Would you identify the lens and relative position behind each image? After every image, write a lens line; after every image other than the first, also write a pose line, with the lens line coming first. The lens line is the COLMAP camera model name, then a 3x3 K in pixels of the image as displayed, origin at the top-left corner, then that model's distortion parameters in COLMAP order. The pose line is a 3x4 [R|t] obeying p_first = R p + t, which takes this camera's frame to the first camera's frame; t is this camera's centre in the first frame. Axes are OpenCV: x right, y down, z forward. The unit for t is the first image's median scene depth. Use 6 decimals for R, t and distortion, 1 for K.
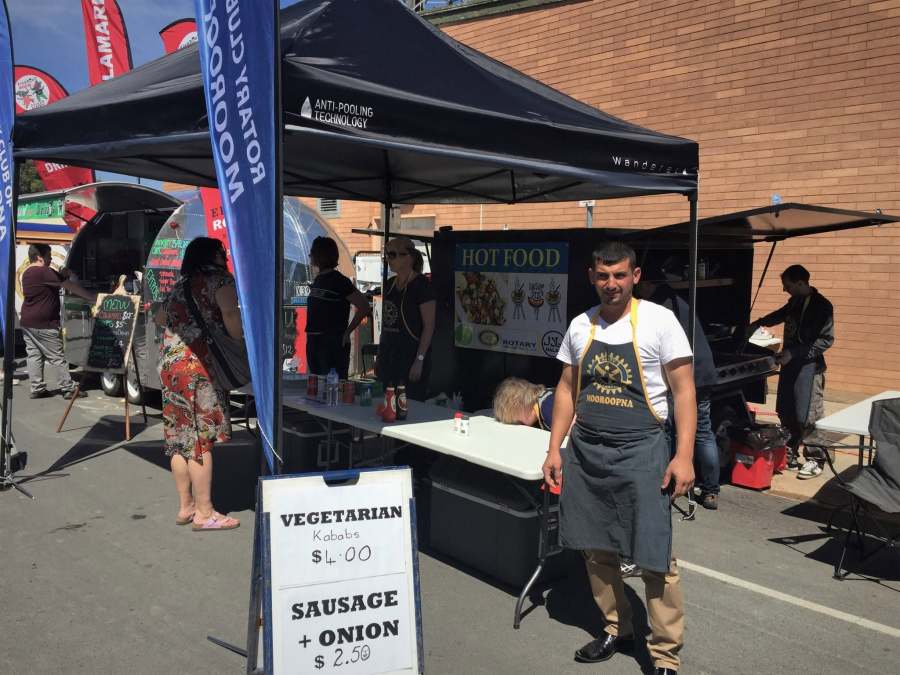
lens RADIAL K [[774.8, 0, 453.7], [0, 774.8, 336.1], [0, 0, 1]] dist [0.039650, -0.006535]
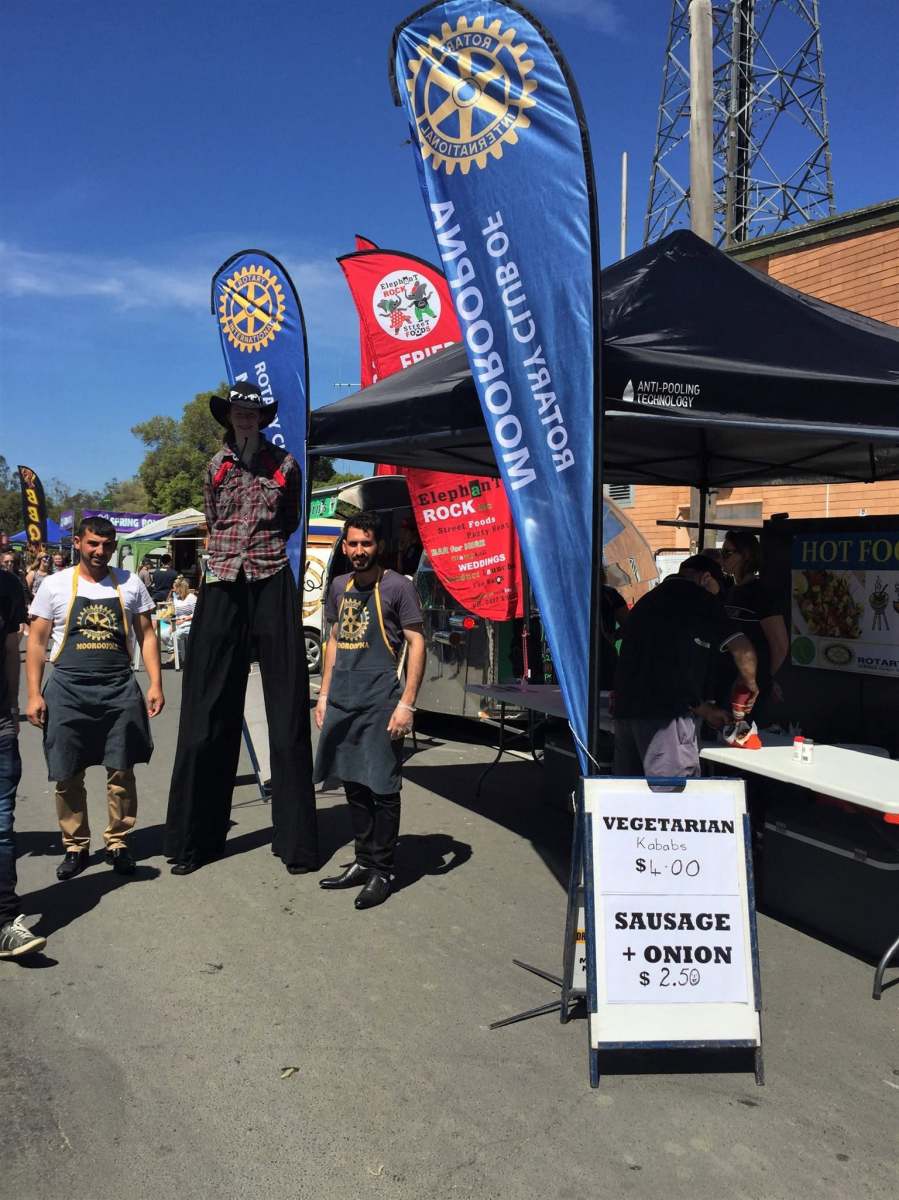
lens RADIAL K [[1030.0, 0, 444.9], [0, 1030.0, 598.1], [0, 0, 1]] dist [0.058576, -0.045152]
pose [[0.949884, 0.000311, -0.312603, -0.008393], [-0.020531, 0.997903, -0.061393, 0.035780], [0.311928, 0.064734, 0.947898, -0.225689]]
